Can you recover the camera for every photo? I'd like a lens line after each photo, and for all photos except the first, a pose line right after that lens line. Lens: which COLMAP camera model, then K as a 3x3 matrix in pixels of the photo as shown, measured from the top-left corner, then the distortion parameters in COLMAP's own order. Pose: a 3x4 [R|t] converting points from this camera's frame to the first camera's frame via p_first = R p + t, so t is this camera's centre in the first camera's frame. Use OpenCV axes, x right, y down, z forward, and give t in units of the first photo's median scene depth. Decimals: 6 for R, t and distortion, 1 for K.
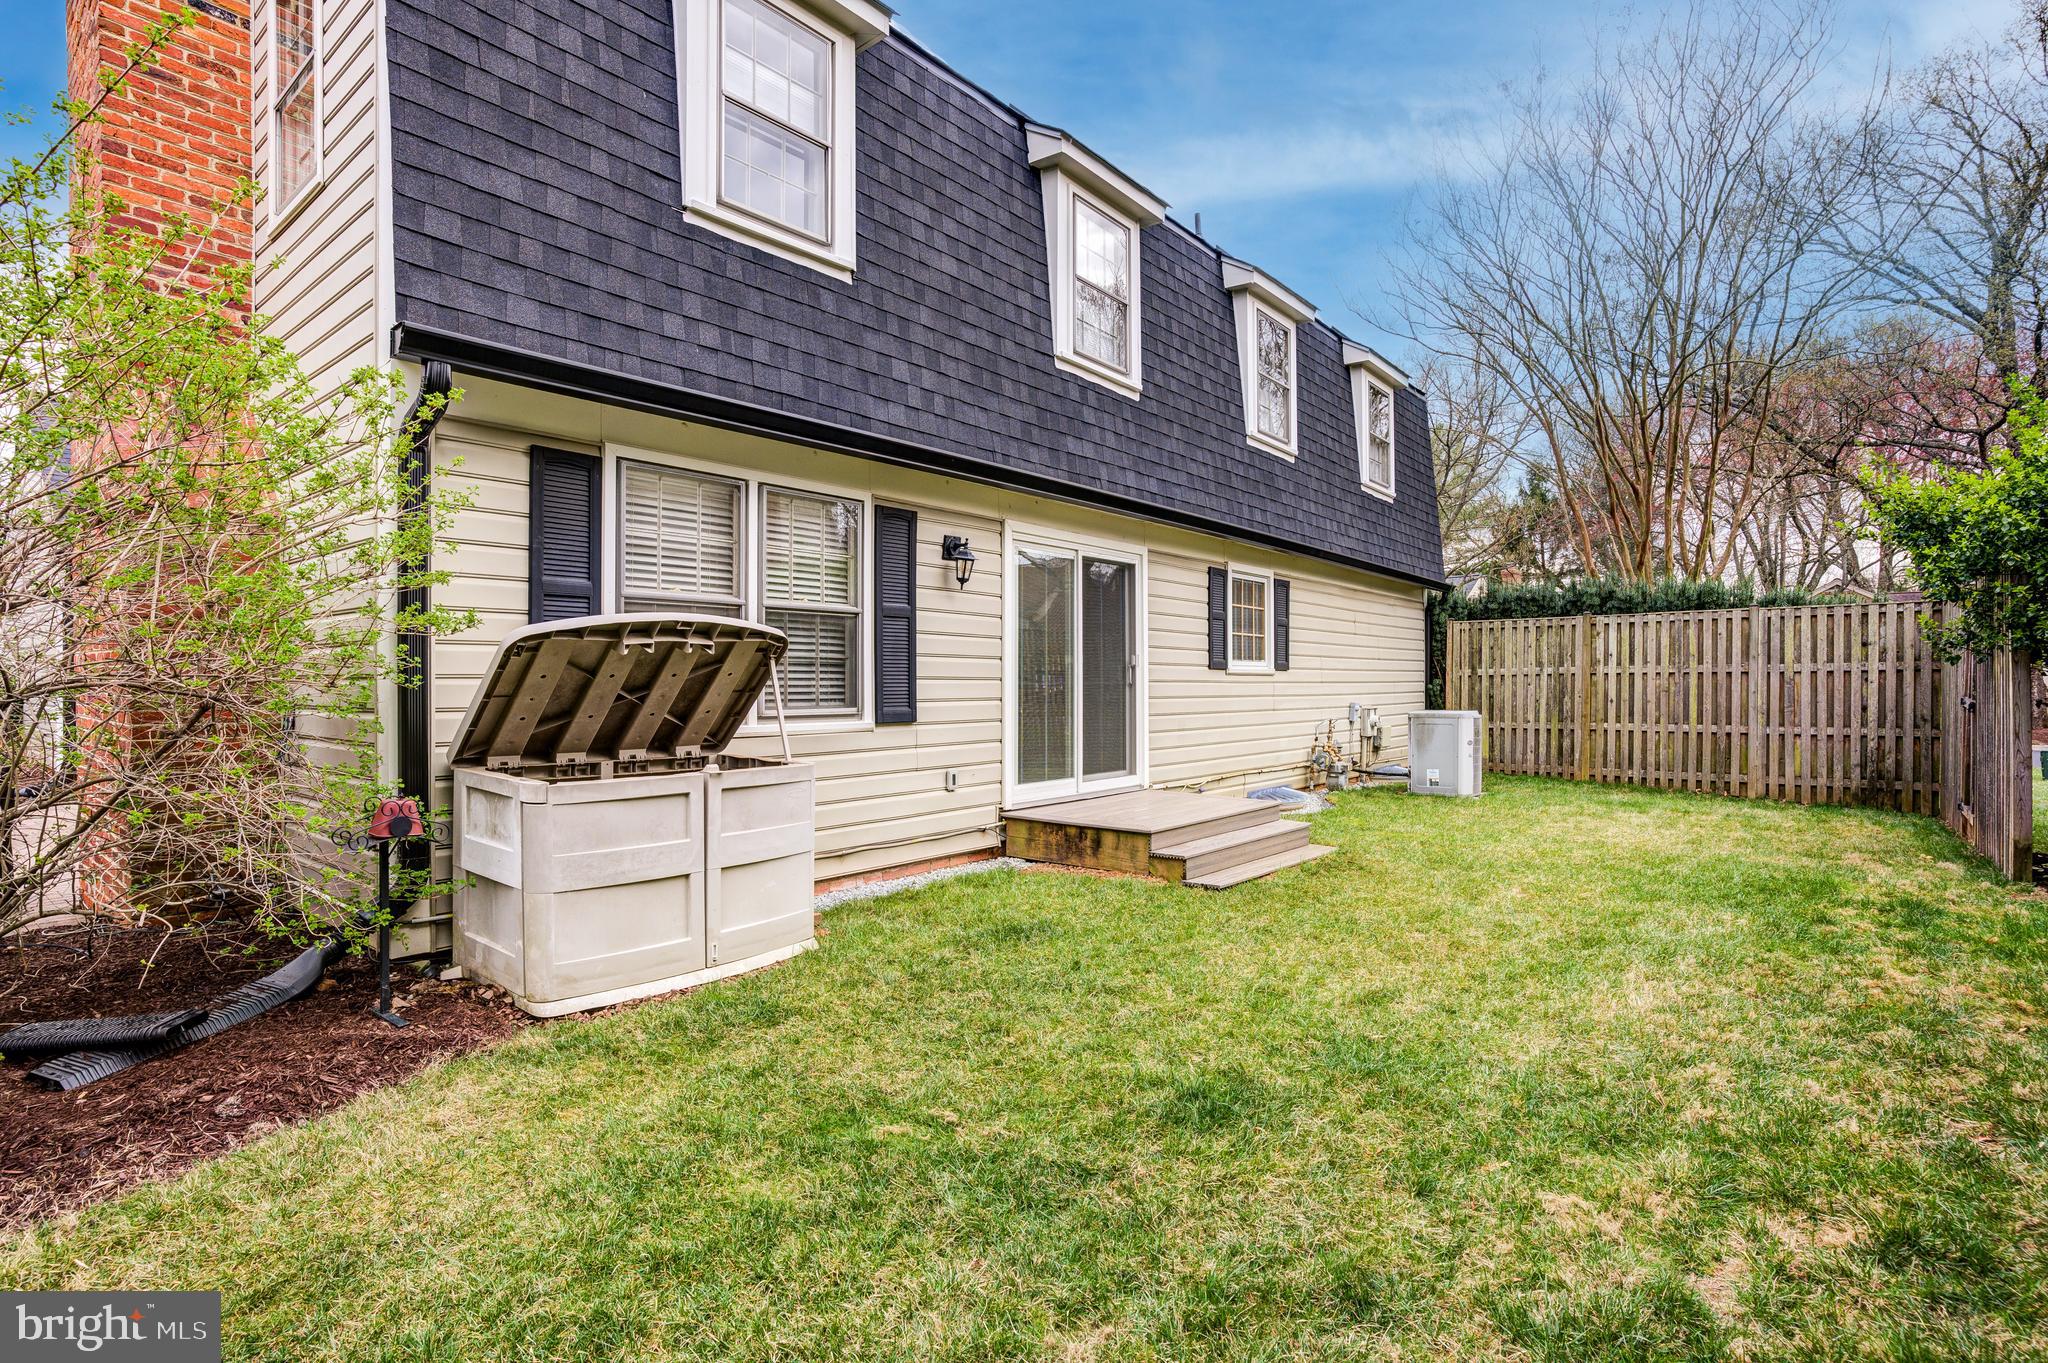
lens RADIAL K [[1023.2, 0, 1006.9], [0, 1023.2, 690.8], [0, 0, 1]] dist [-0.035035, 0.014059]
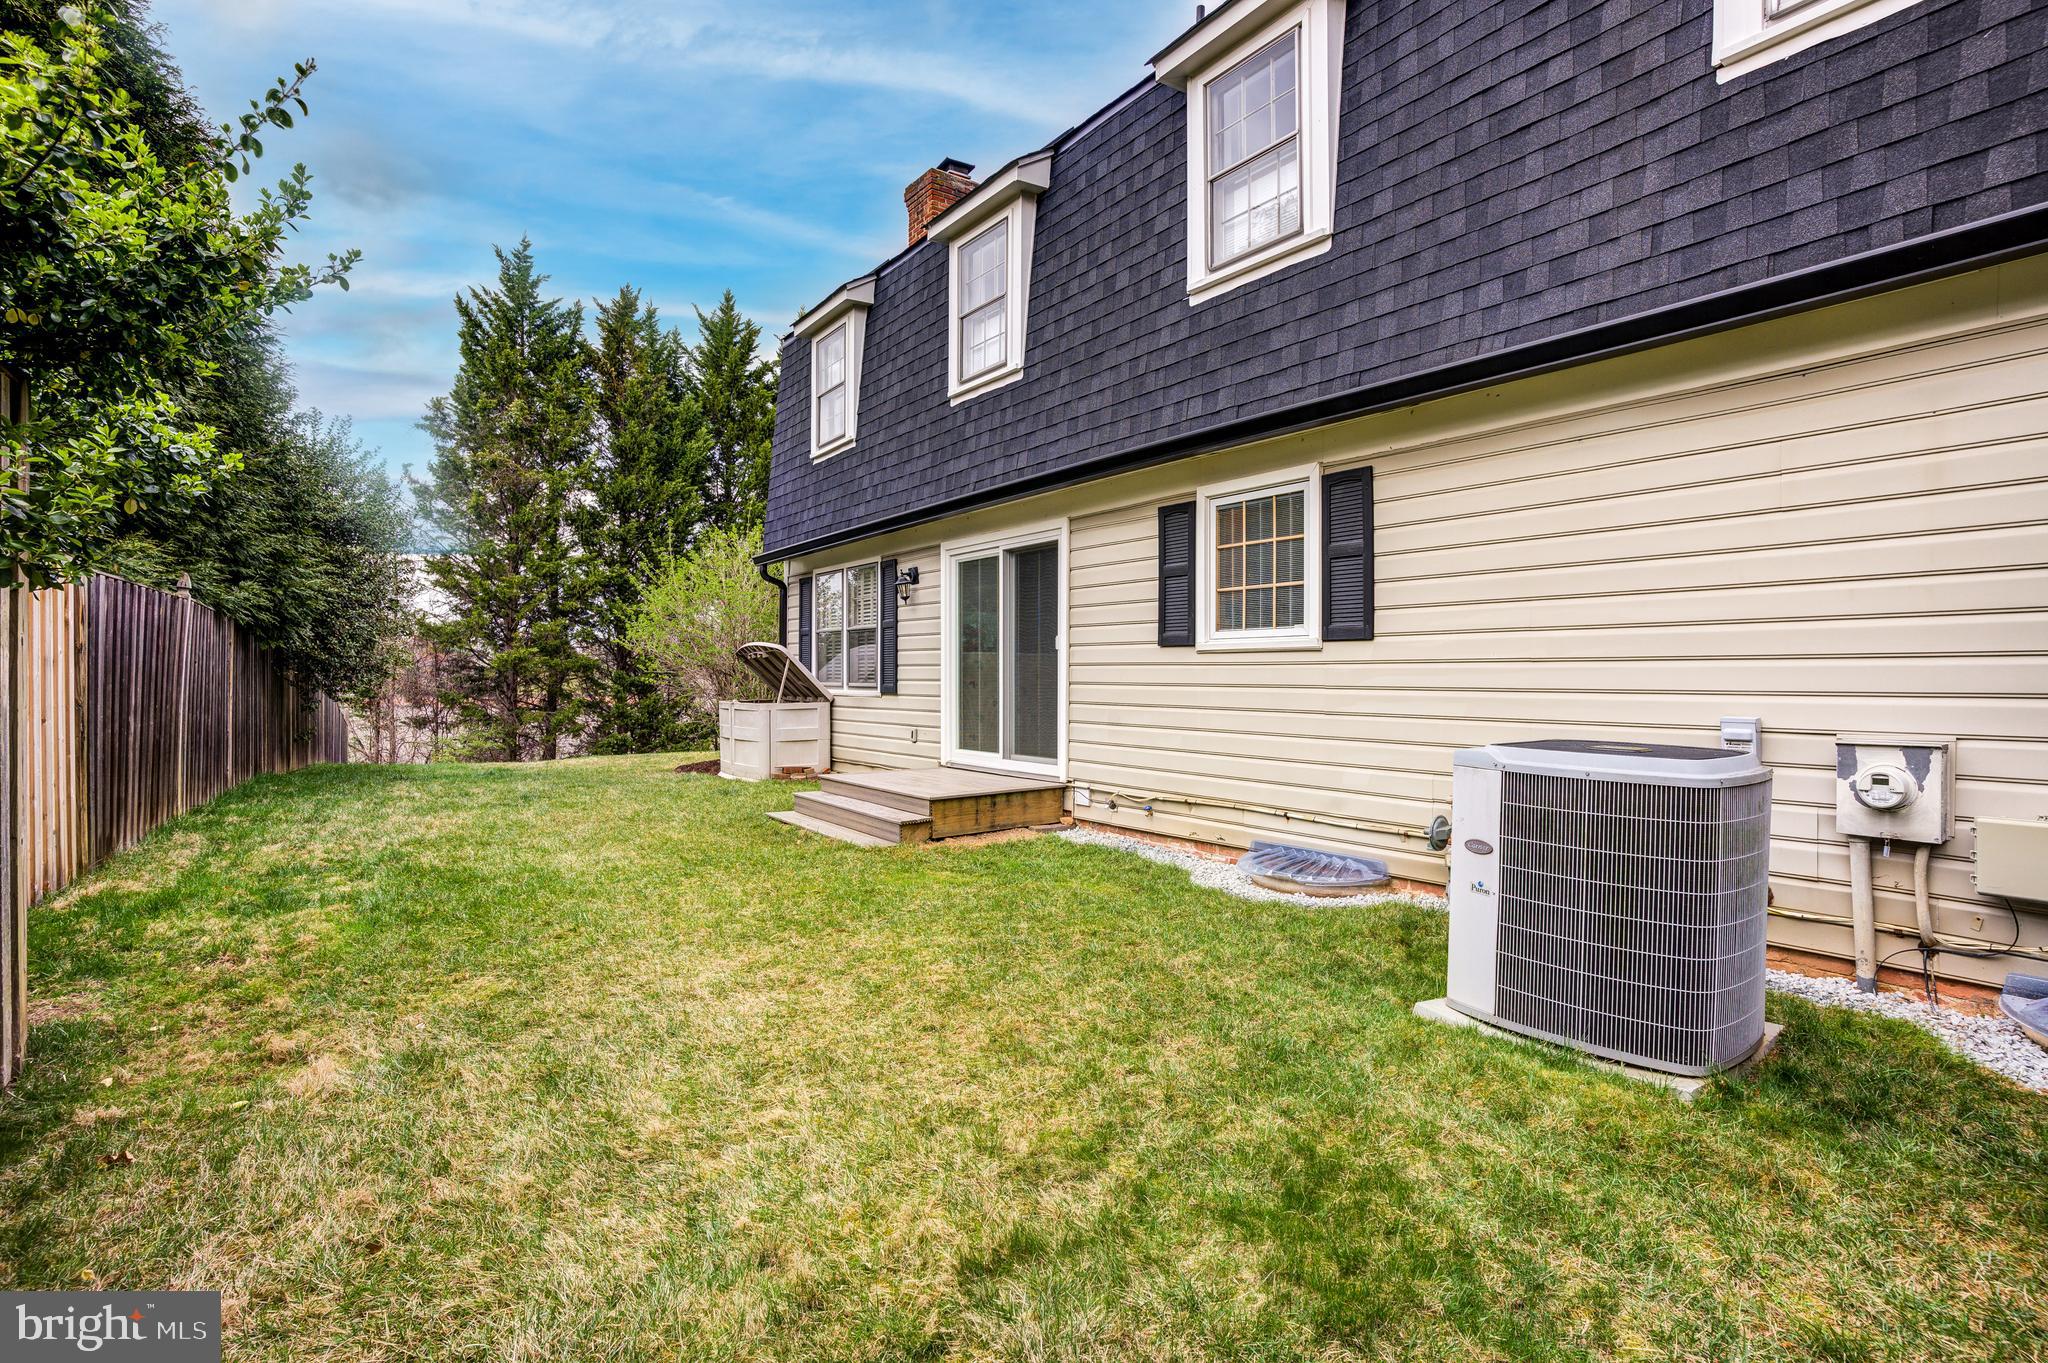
lens RADIAL K [[1023.2, 0, 1022.6], [0, 1023.2, 677.8], [0, 0, 1]] dist [-0.035035, 0.014059]
pose [[-0.267974, -0.003768, -0.963419, 0.935057], [-0.011747, 0.999931, -0.000643, 0.002477], [0.963354, 0.011145, -0.268000, 1.109050]]
